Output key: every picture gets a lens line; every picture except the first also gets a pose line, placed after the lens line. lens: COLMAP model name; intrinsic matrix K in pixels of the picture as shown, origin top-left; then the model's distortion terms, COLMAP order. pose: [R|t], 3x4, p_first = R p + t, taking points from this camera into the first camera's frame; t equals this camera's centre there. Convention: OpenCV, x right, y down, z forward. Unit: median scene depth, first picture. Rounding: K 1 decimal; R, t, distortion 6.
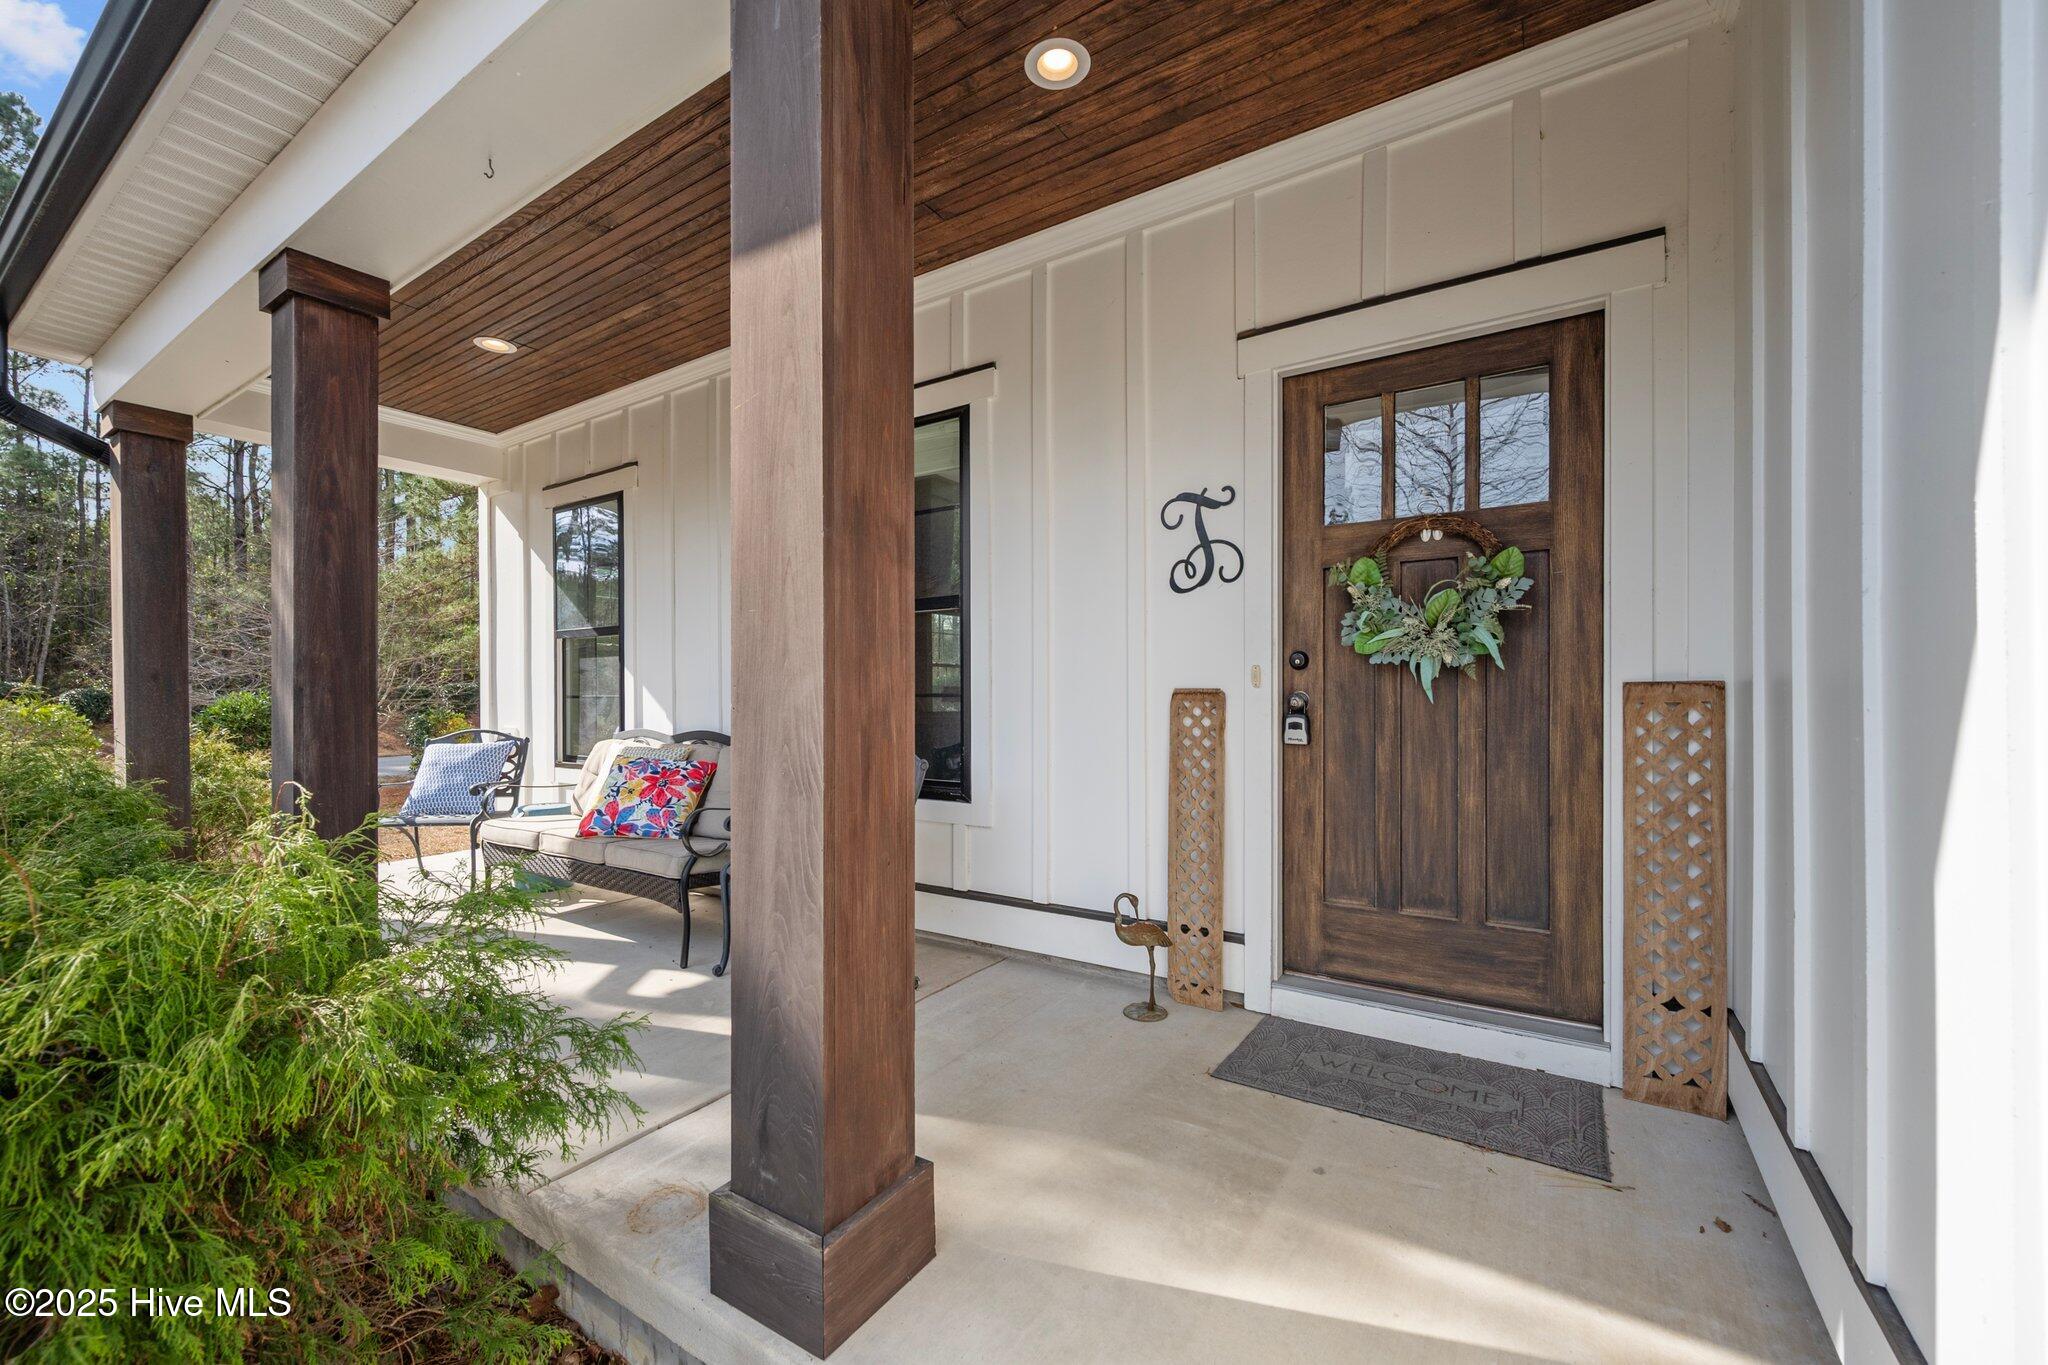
lens RADIAL K [[816.0, 0, 1028.7], [0, 816.0, 697.1], [0, 0, 1]] dist [0.000959, 0.000314]
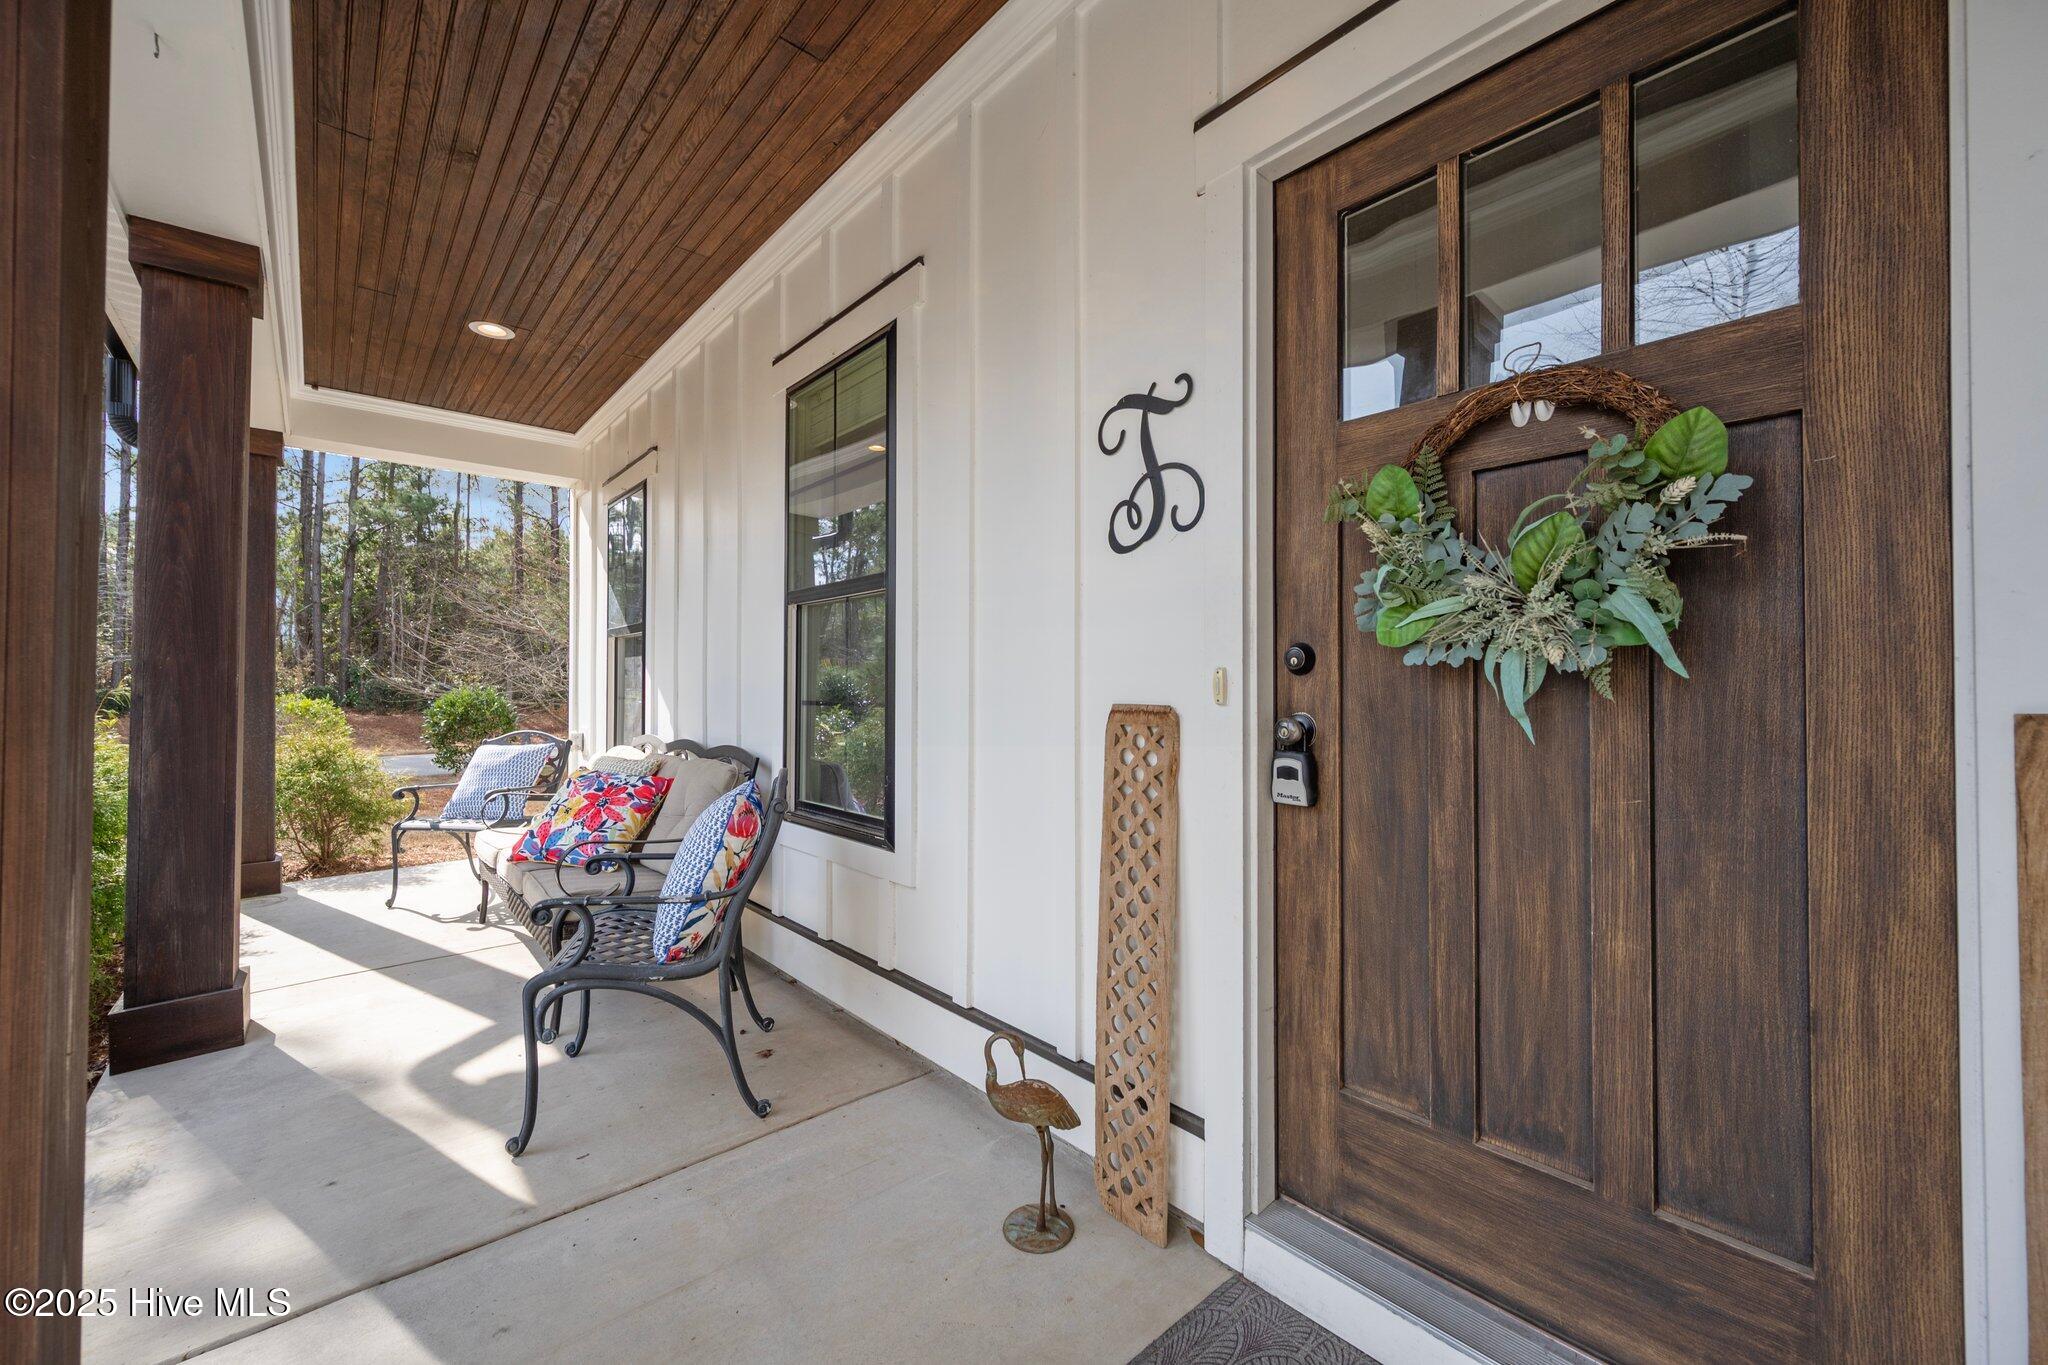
lens RADIAL K [[806.5, 0, 1030.2], [0, 806.5, 675.7], [0, 0, 1]] dist [-0.000108, 0.000217]
pose [[0.963649, -0.000648, -0.267171, 0.316792], [-0.004221, 0.999835, -0.017651, -0.023351], [0.267139, 0.018137, 0.963487, 0.421606]]
